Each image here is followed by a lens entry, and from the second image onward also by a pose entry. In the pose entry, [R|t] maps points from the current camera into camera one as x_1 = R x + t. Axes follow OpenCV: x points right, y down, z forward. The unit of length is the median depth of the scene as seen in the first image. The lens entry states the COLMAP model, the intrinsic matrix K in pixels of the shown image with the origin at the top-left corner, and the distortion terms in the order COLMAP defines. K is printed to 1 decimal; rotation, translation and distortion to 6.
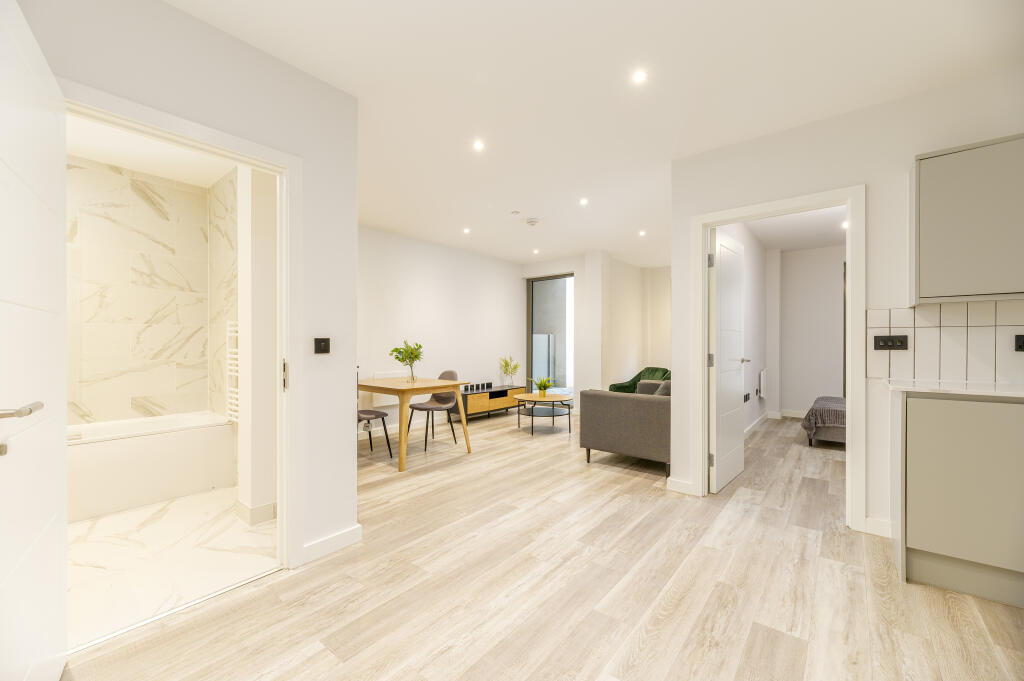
lens RADIAL K [[414.9, 0, 508.3], [0, 414.9, 345.2], [0, 0, 1]] dist [-0.001228, 0.000111]
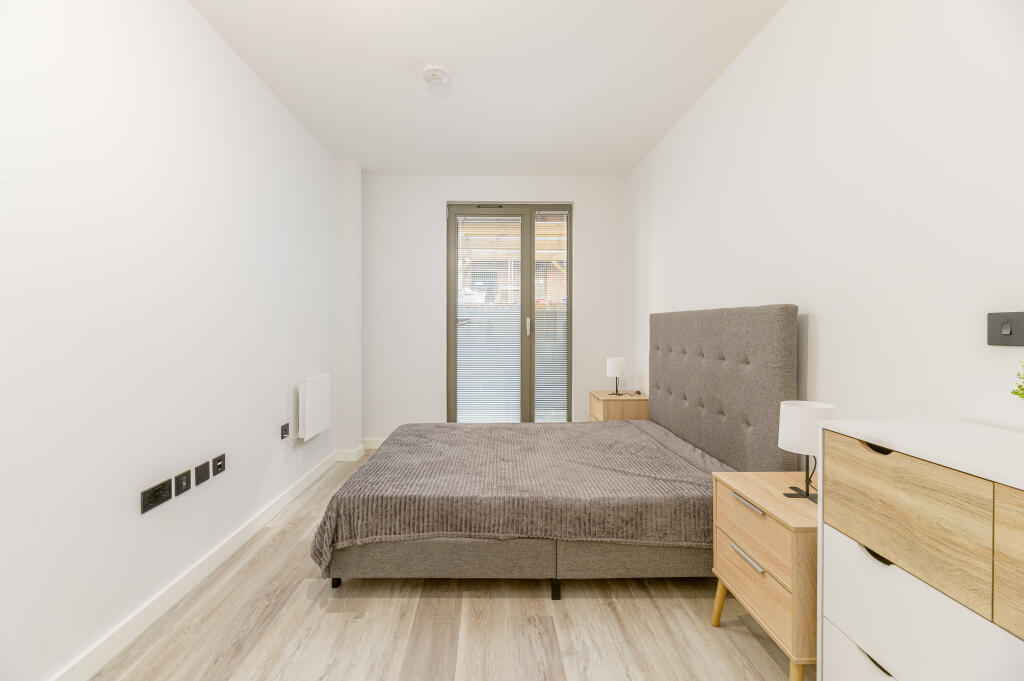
lens RADIAL K [[414.9, 0, 505.6], [0, 414.9, 327.5], [0, 0, 1]] dist [-0.001228, 0.000111]
pose [[0.759246, -0.006707, 0.650770, 0.903653], [0.009755, 0.999952, -0.001075, -0.007563], [-0.650731, 0.007164, 0.759275, 0.893246]]
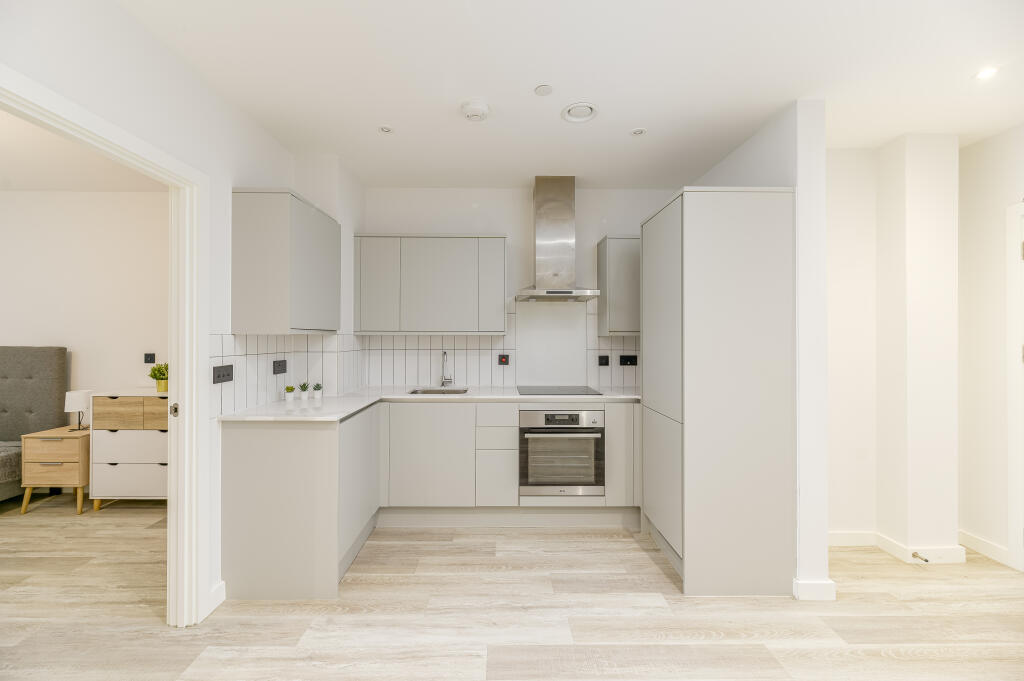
lens RADIAL K [[414.9, 0, 502.4], [0, 414.9, 336.7], [0, 0, 1]] dist [-0.001228, 0.000111]
pose [[-0.633079, -0.002876, 0.774081, -0.090656], [-0.000788, 0.999995, 0.003070, -0.068302], [-0.774086, 0.001334, -0.633079, 0.853572]]
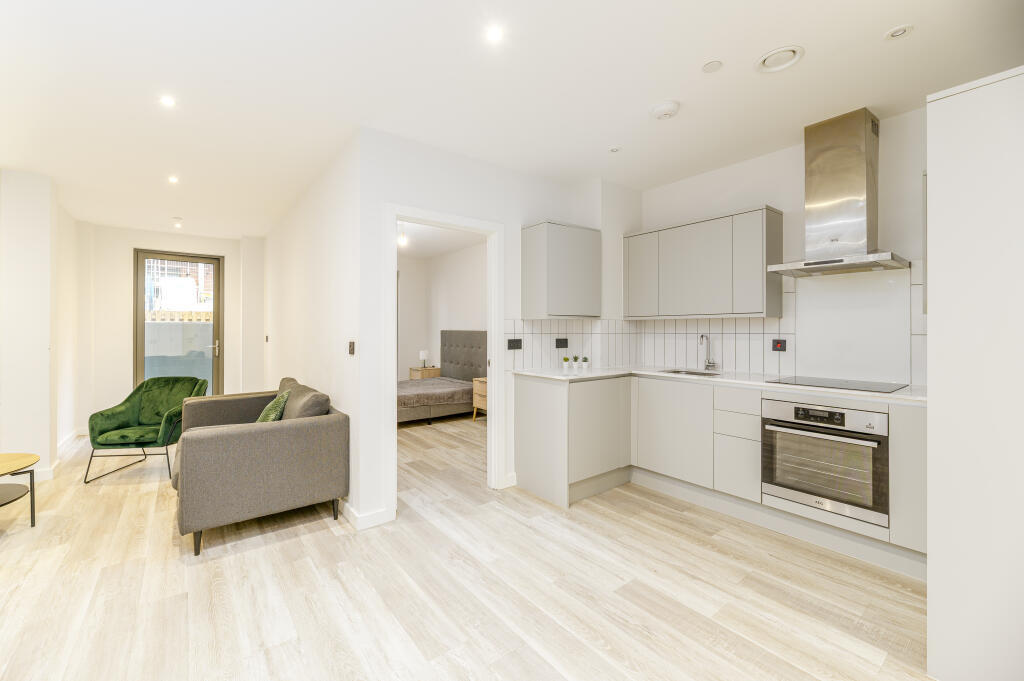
lens RADIAL K [[414.9, 0, 495.9], [0, 414.9, 329.6], [0, 0, 1]] dist [-0.001228, 0.000111]
pose [[0.249594, -0.003670, 0.968344, -0.343688], [0.006239, 0.999978, 0.002182, -0.046484], [-0.968331, 0.005497, 0.249611, 0.555238]]
